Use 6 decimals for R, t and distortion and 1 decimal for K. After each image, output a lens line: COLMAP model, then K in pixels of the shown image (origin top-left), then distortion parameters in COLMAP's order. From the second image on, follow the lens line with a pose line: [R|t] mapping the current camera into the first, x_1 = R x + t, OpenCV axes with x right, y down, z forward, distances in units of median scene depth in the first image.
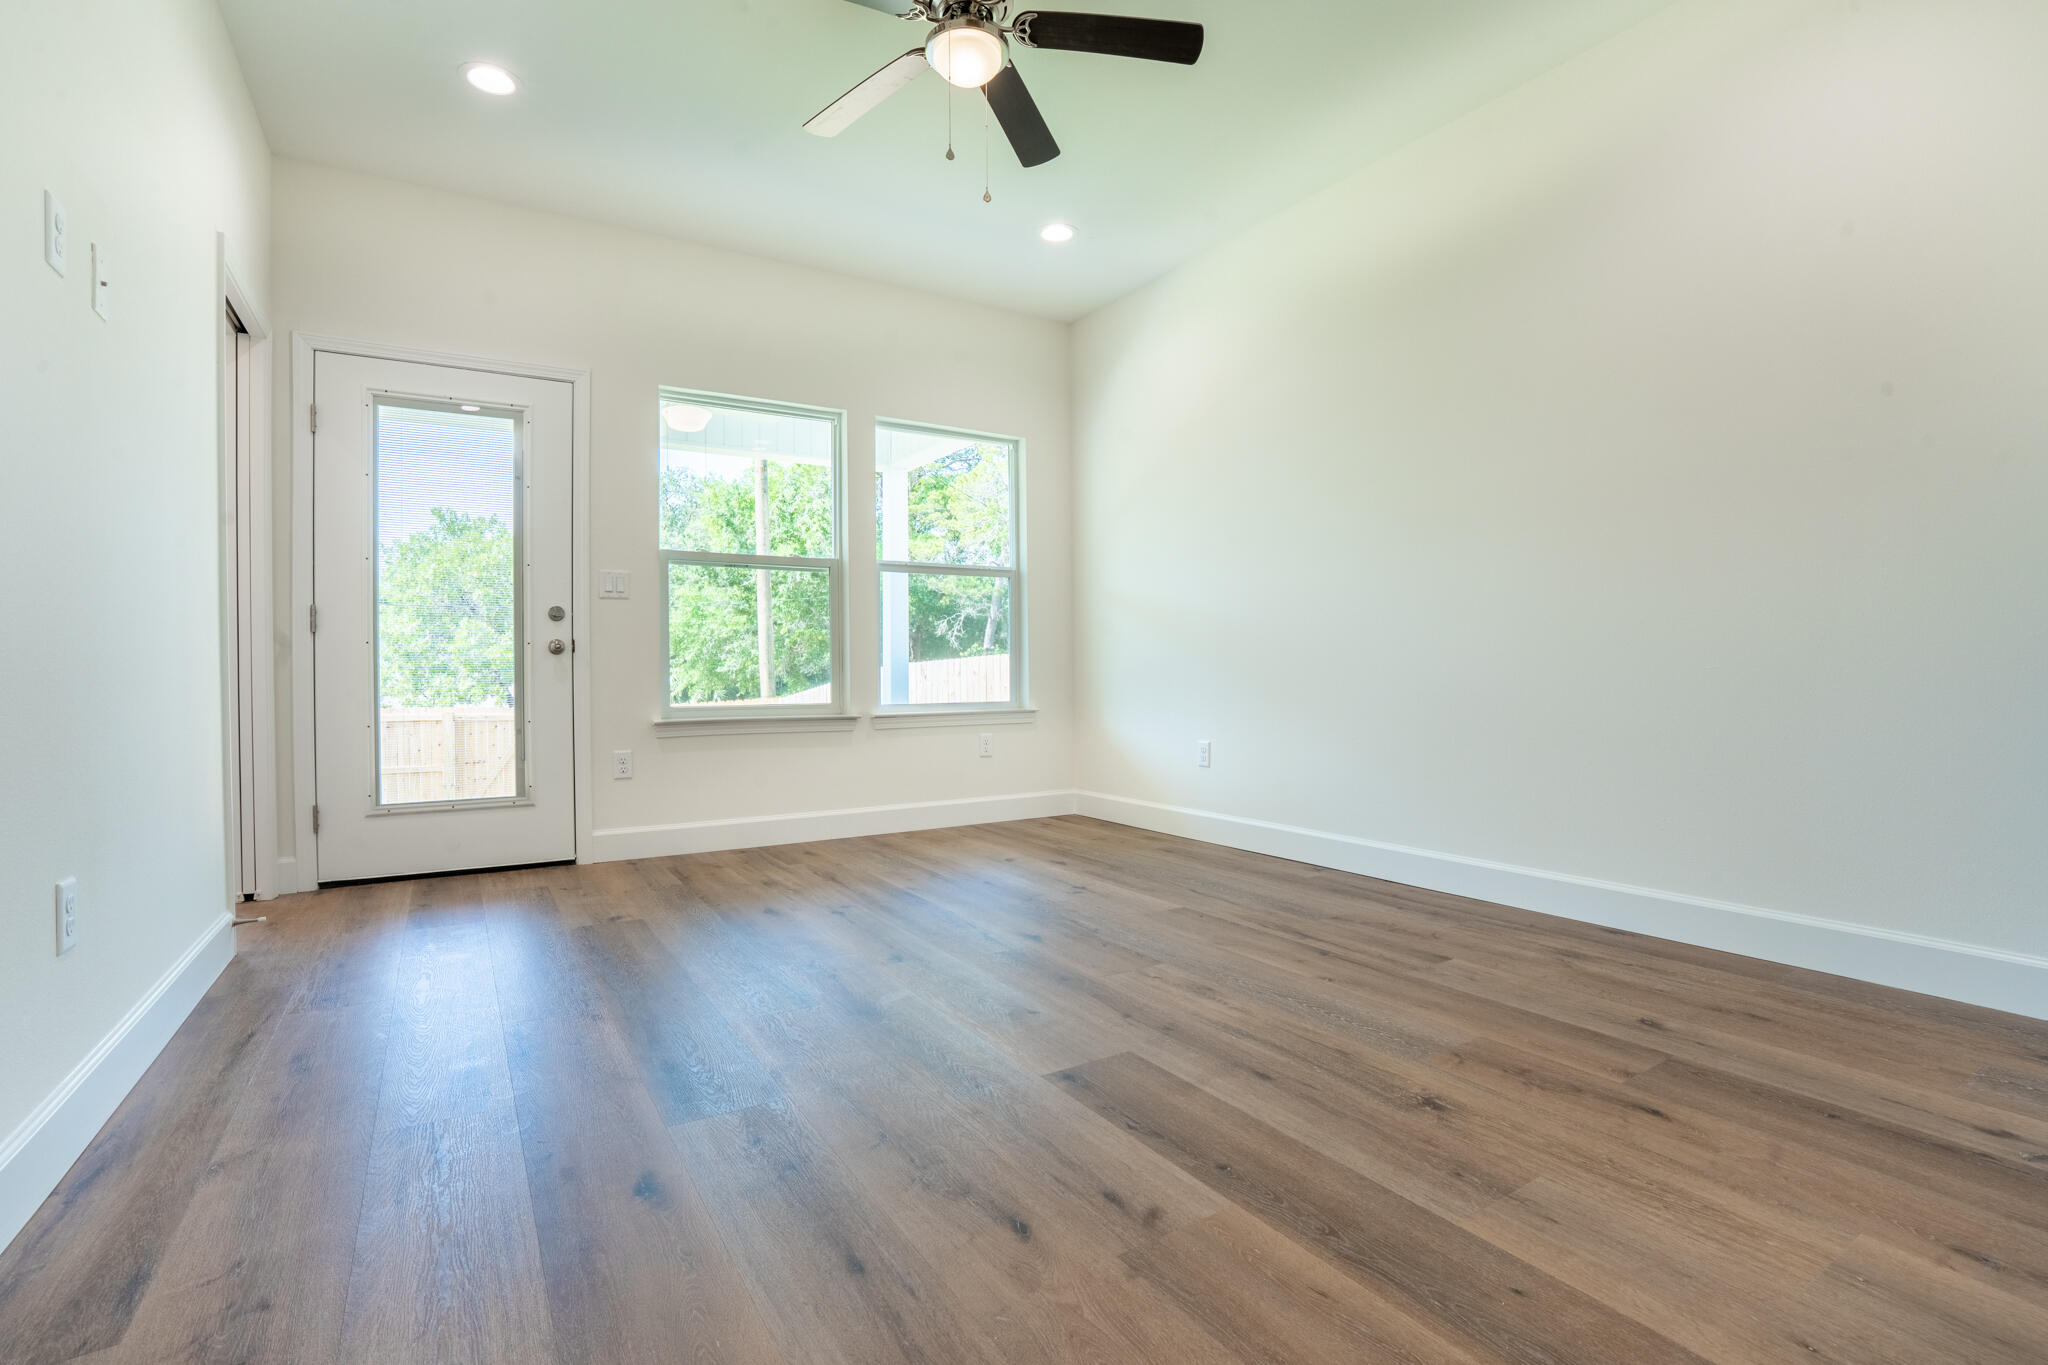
lens RADIAL K [[948.1, 0, 1025.5], [0, 948.1, 683.1], [0, 0, 1]] dist [-0.061186, 0.018869]
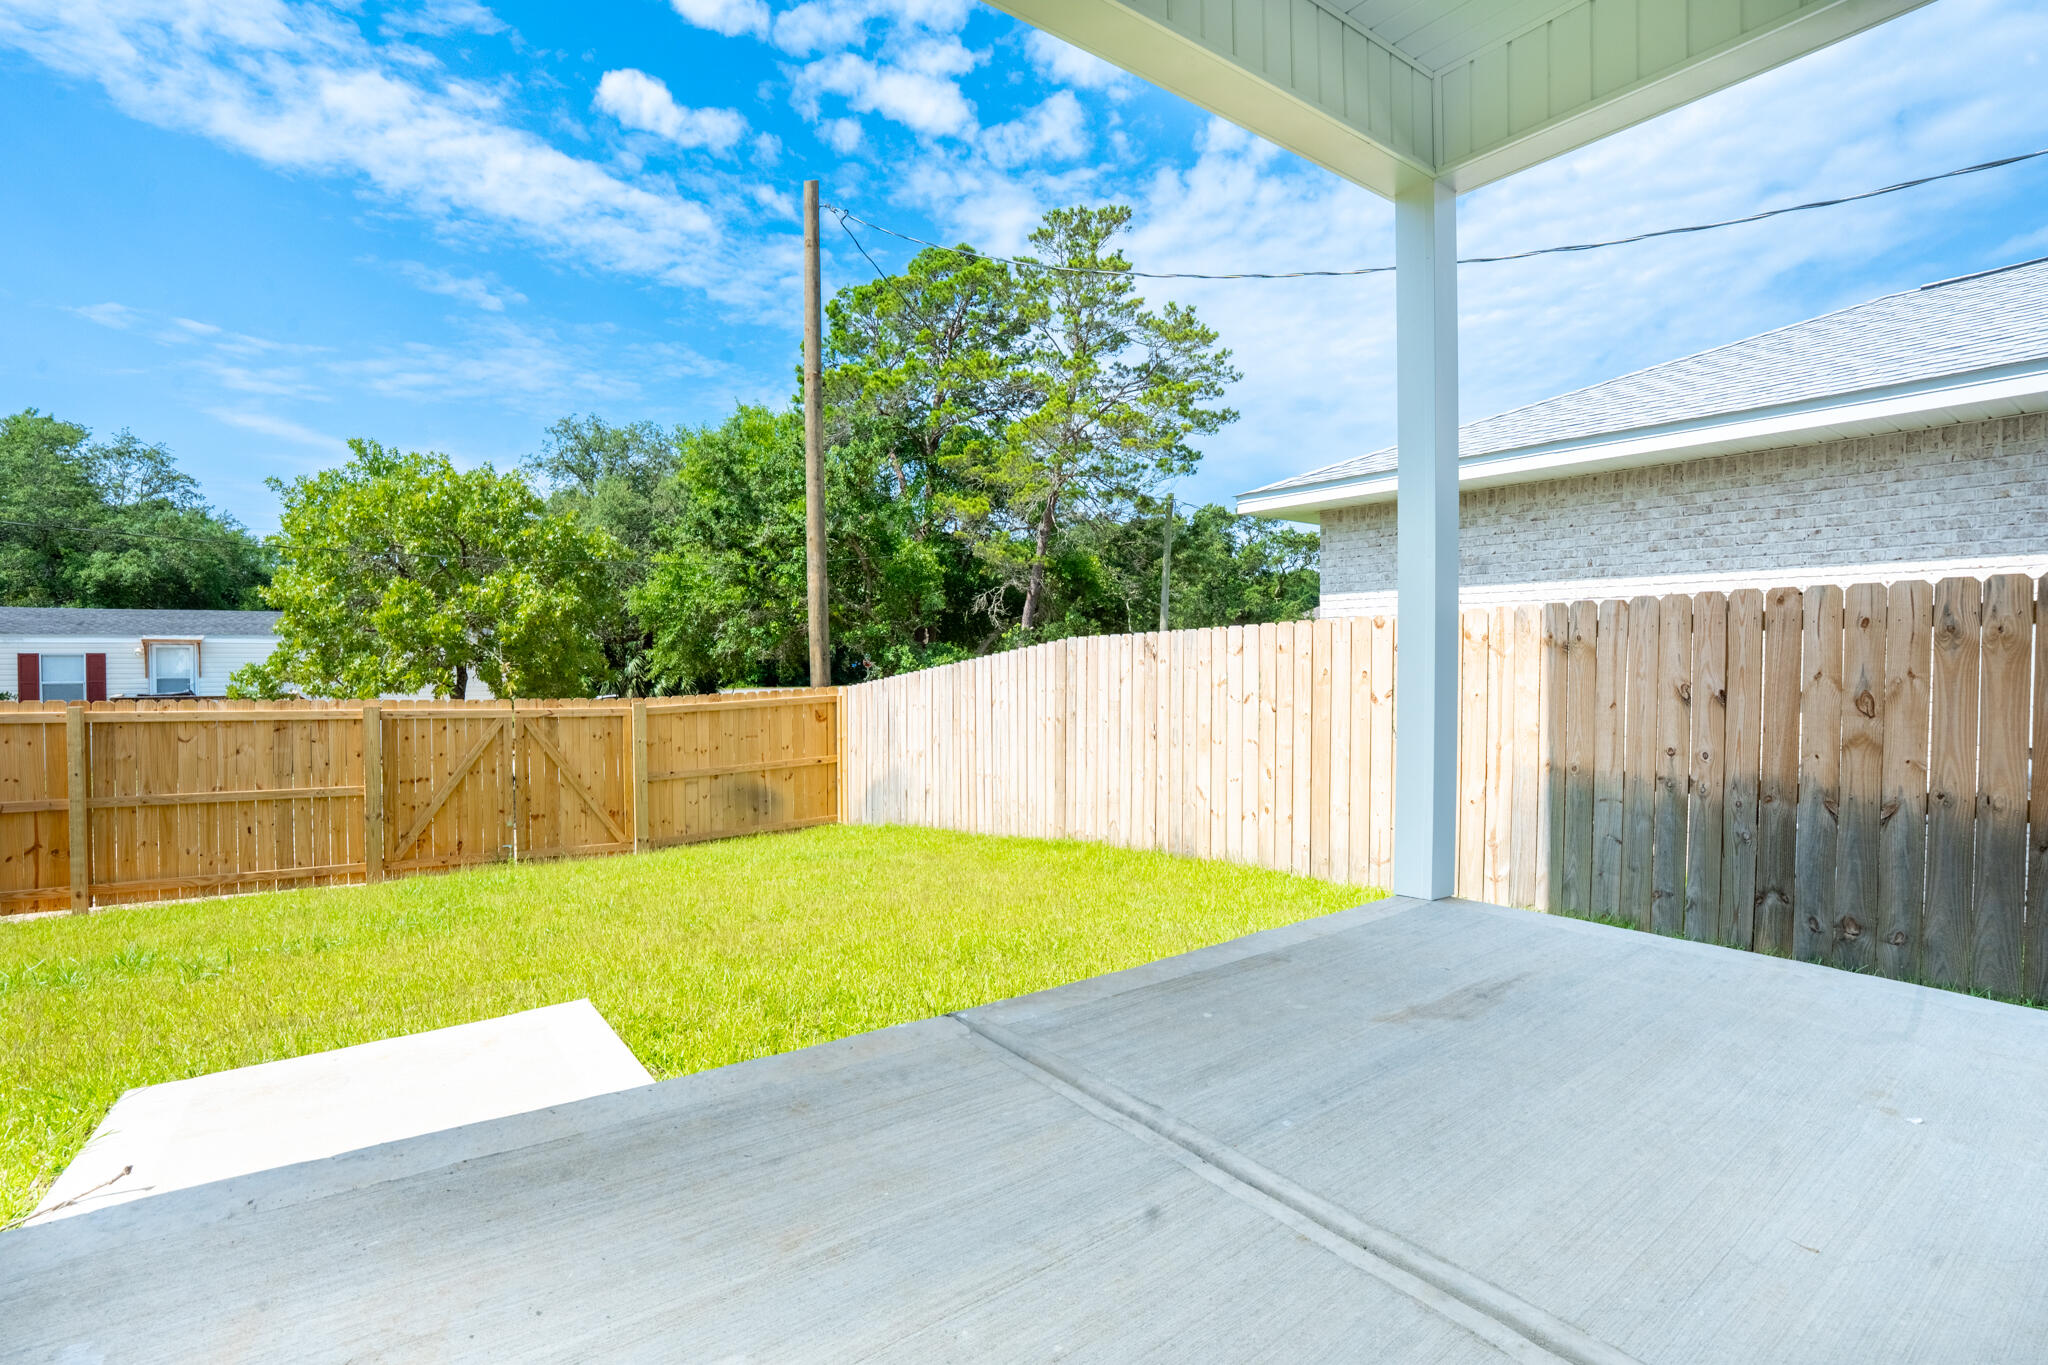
lens RADIAL K [[948.1, 0, 1022.5], [0, 948.1, 673.4], [0, 0, 1]] dist [-0.061186, 0.018869]
pose [[0.998096, 0.004042, 0.061551, -0.131444], [-0.004137, 0.999990, 0.001409, 0.002925], [-0.061545, -0.001661, 0.998103, 0.206060]]
